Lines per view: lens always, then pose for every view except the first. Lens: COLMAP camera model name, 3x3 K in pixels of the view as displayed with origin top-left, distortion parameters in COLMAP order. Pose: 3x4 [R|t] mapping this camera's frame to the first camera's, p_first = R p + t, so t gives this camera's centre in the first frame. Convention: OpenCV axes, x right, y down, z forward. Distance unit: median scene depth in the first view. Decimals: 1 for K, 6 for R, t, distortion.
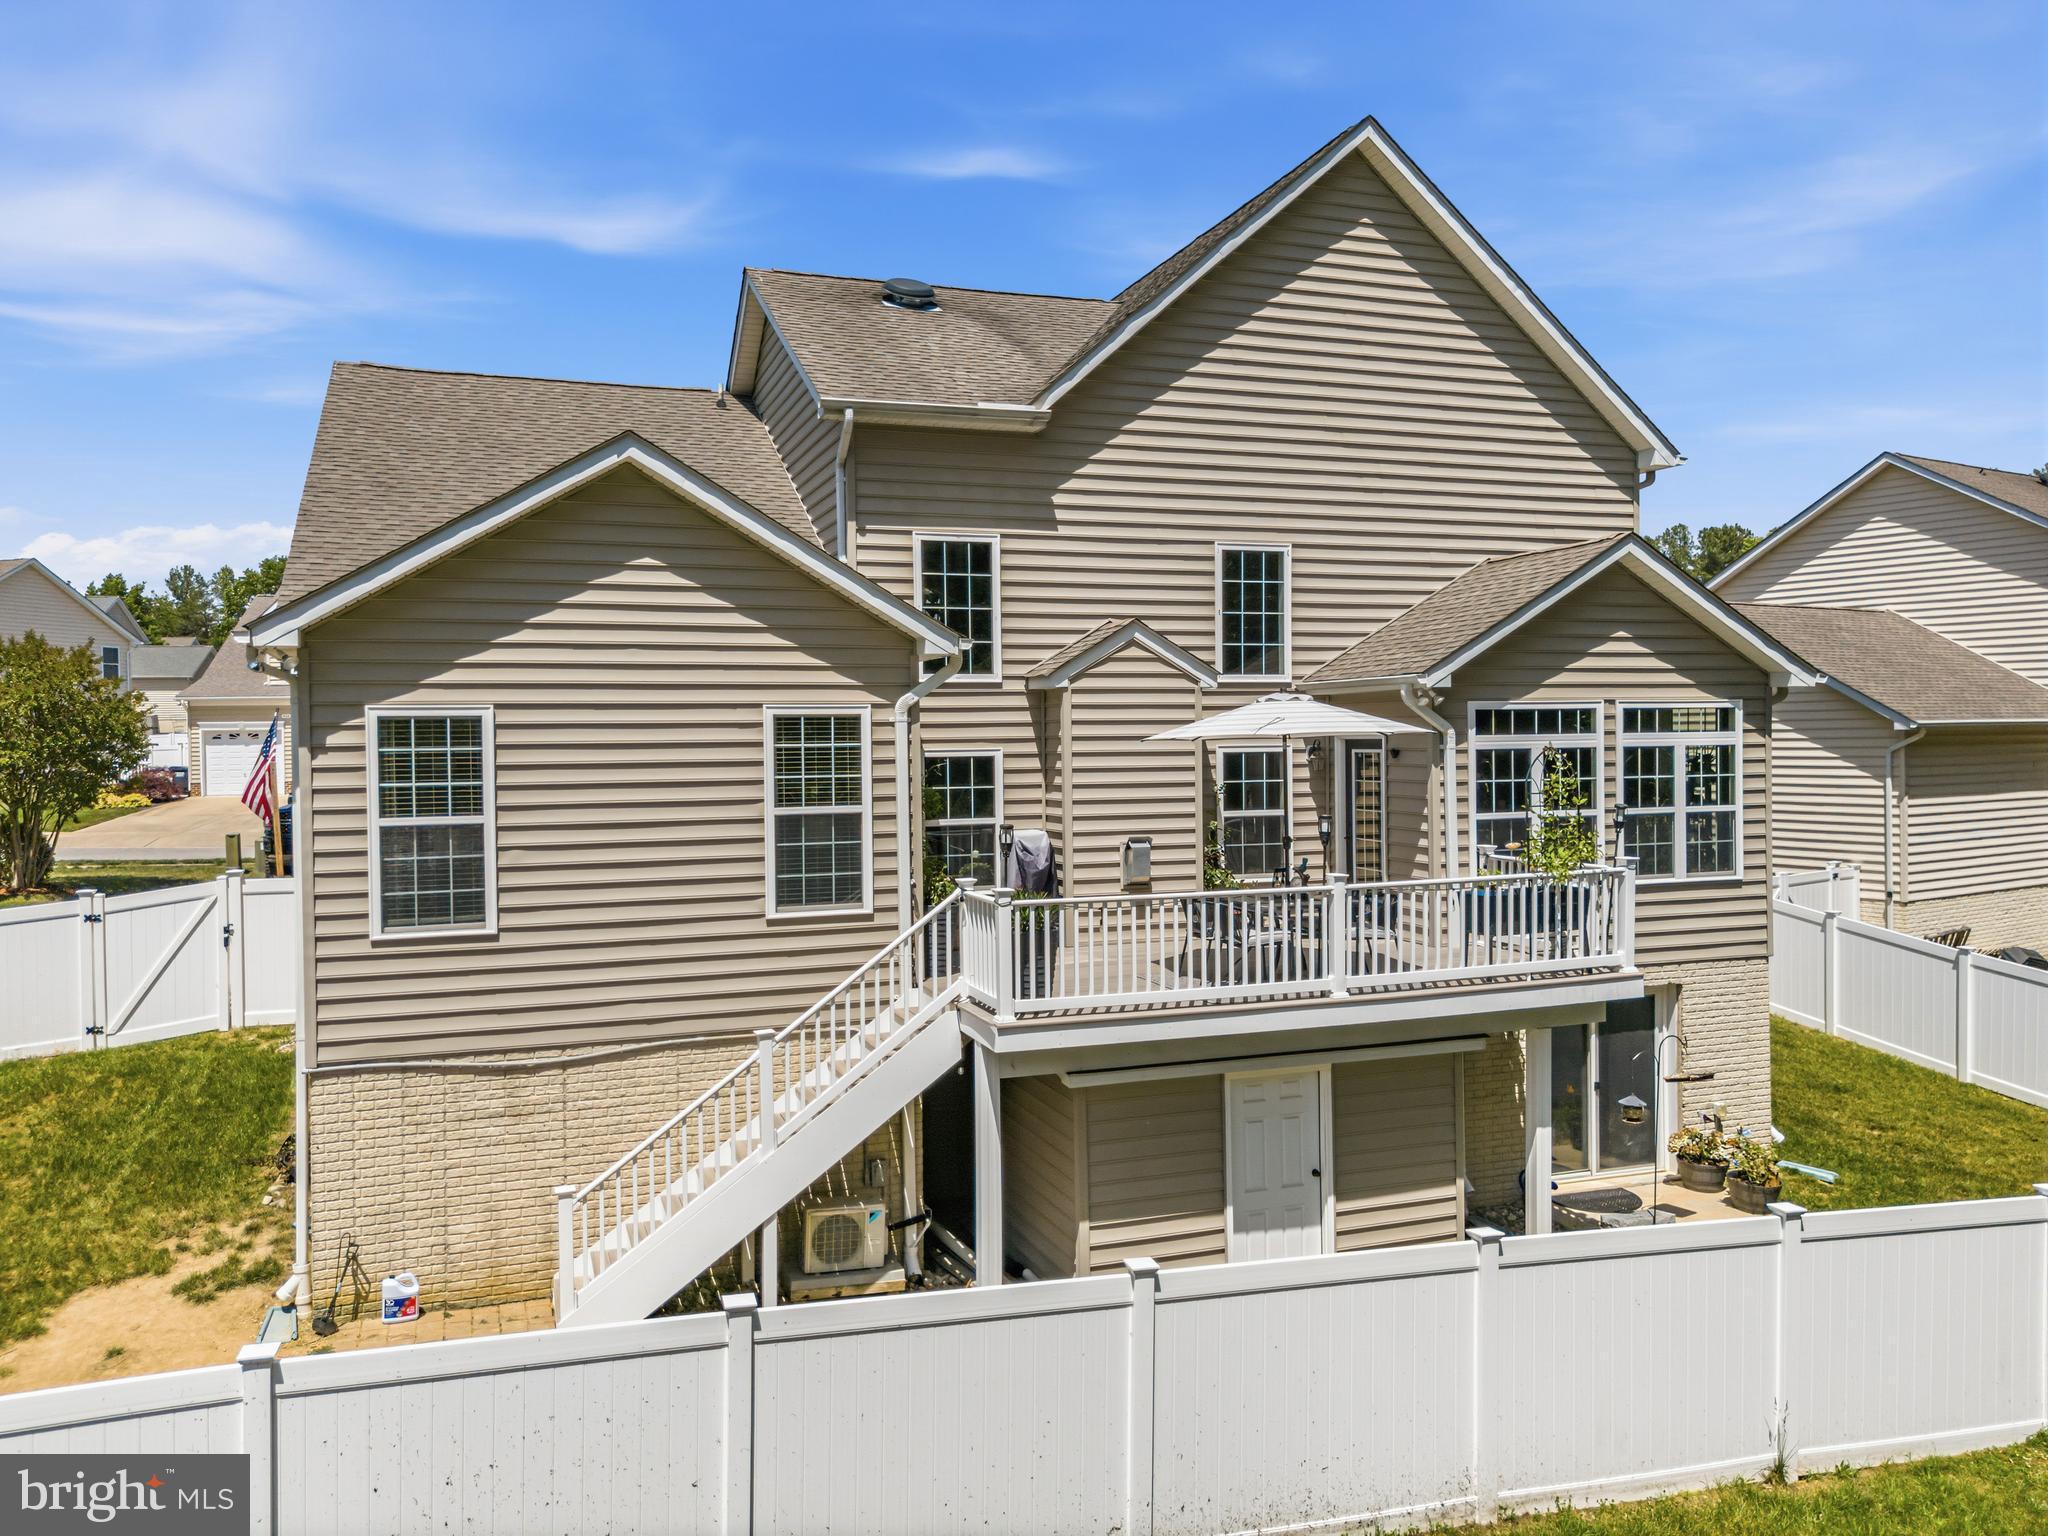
lens RADIAL K [[1497.1, 0, 903.8], [0, 1497.1, 854.2], [0, 0, 1]] dist [0.037554, -0.027912]
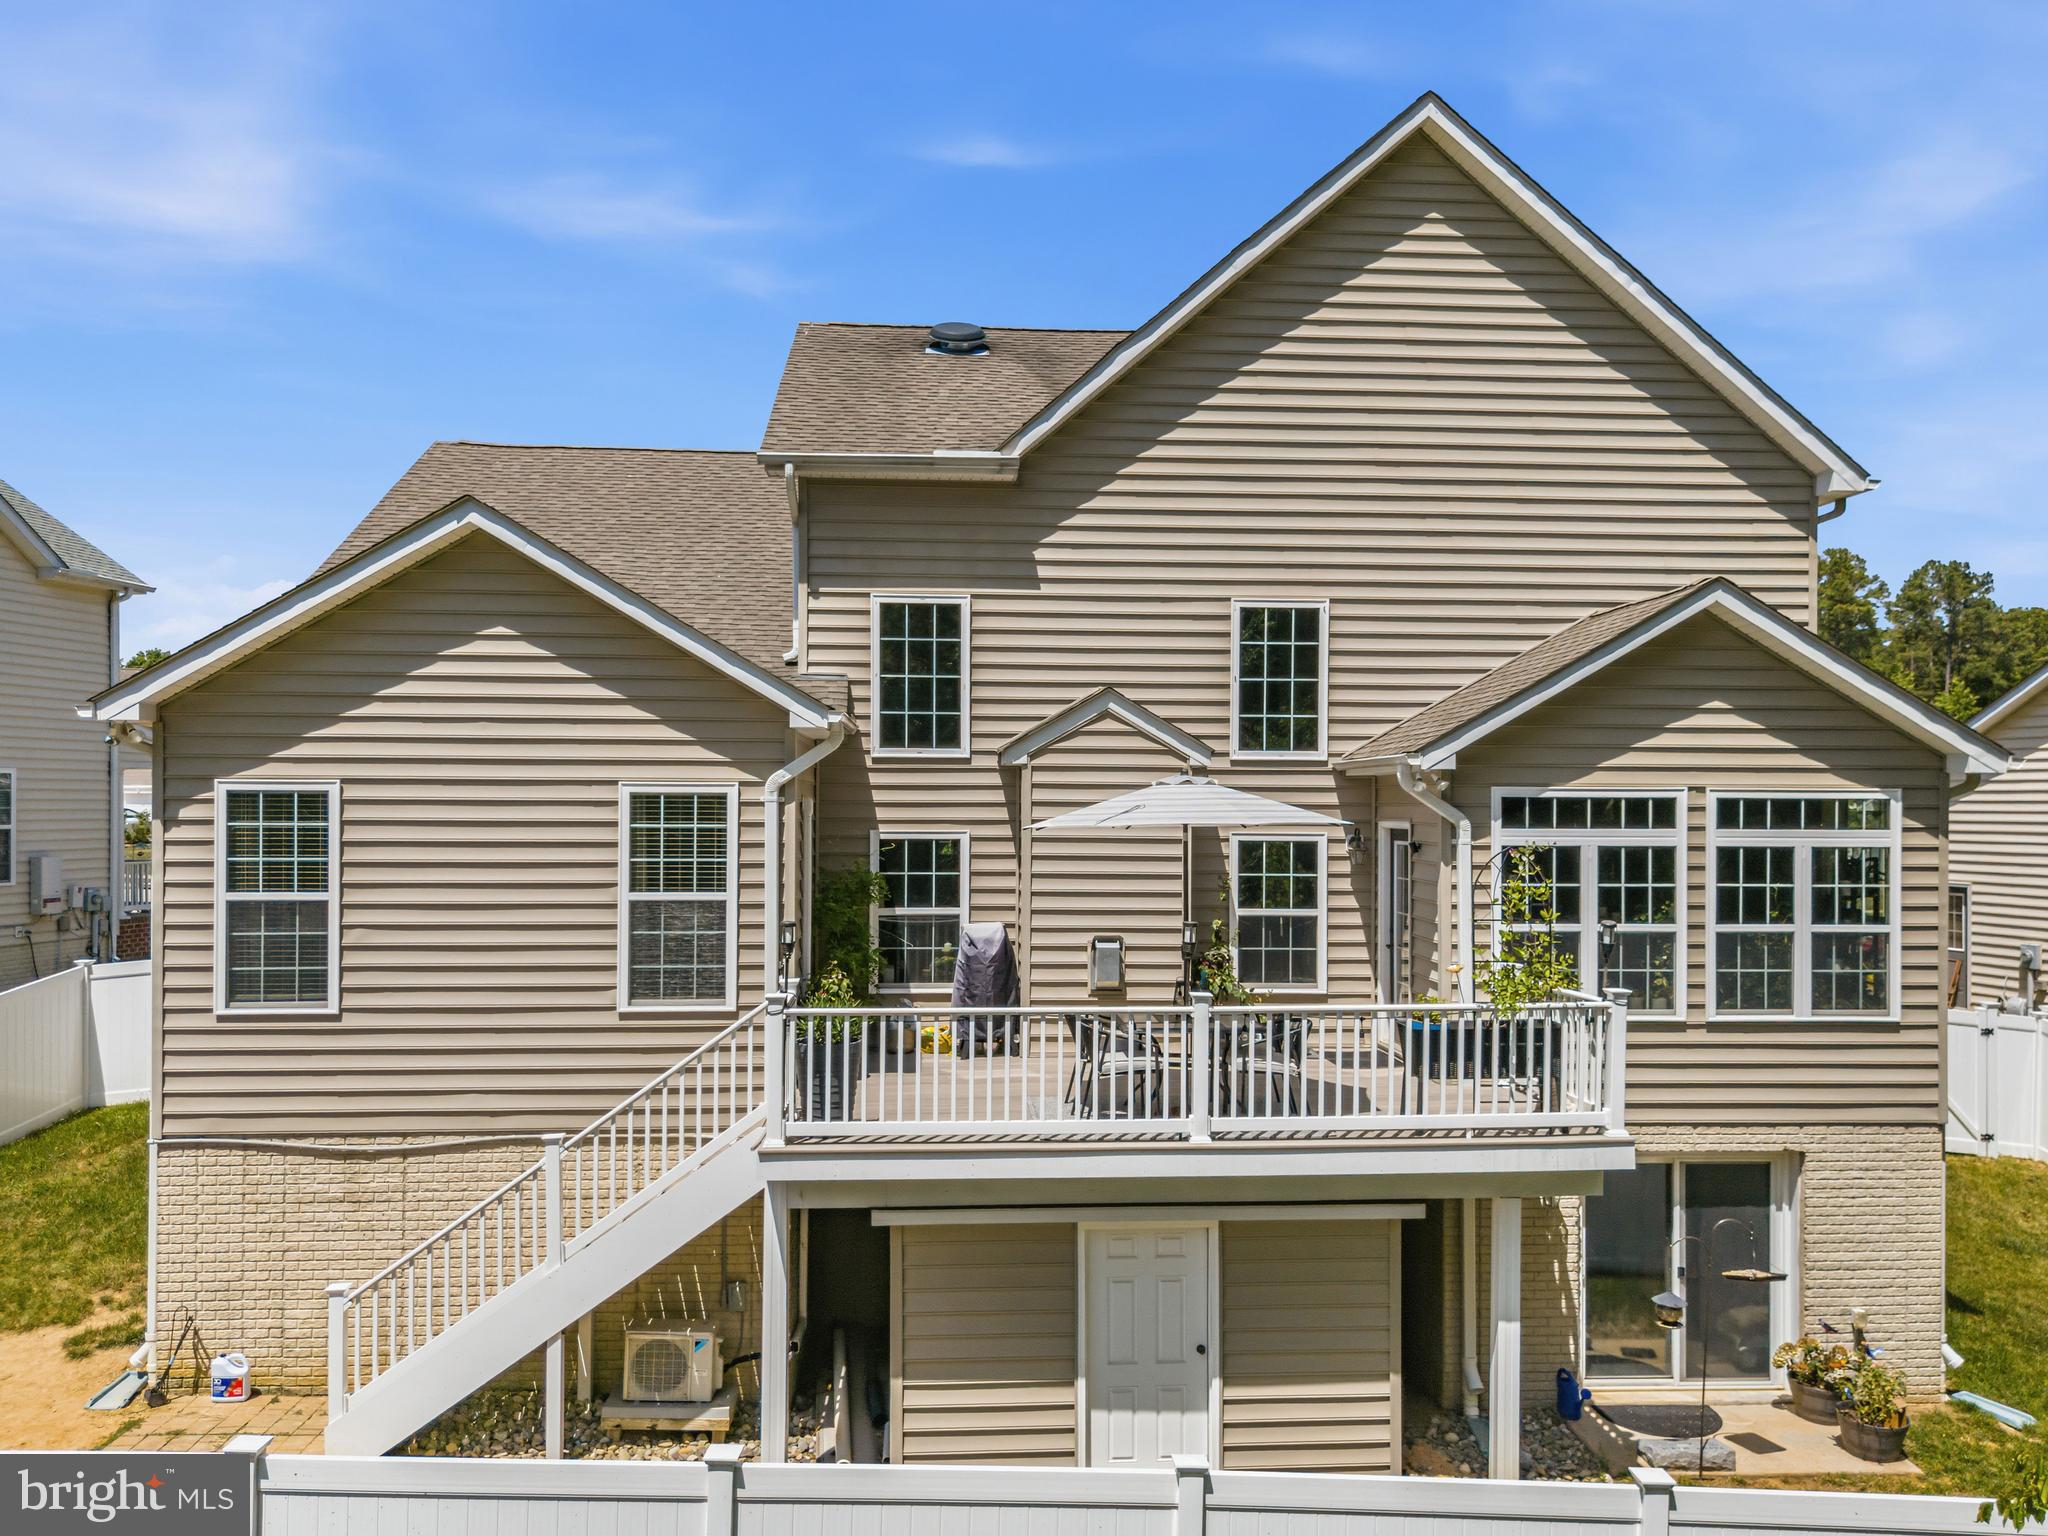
lens RADIAL K [[1497.1, 0, 938.7], [0, 1497.1, 899.7], [0, 0, 1]] dist [0.037554, -0.027912]
pose [[0.964455, 0.032426, -0.262250, 0.309739], [-0.036034, 0.999310, -0.008960, -0.022773], [0.261778, 0.018091, 0.964958, 0.136007]]
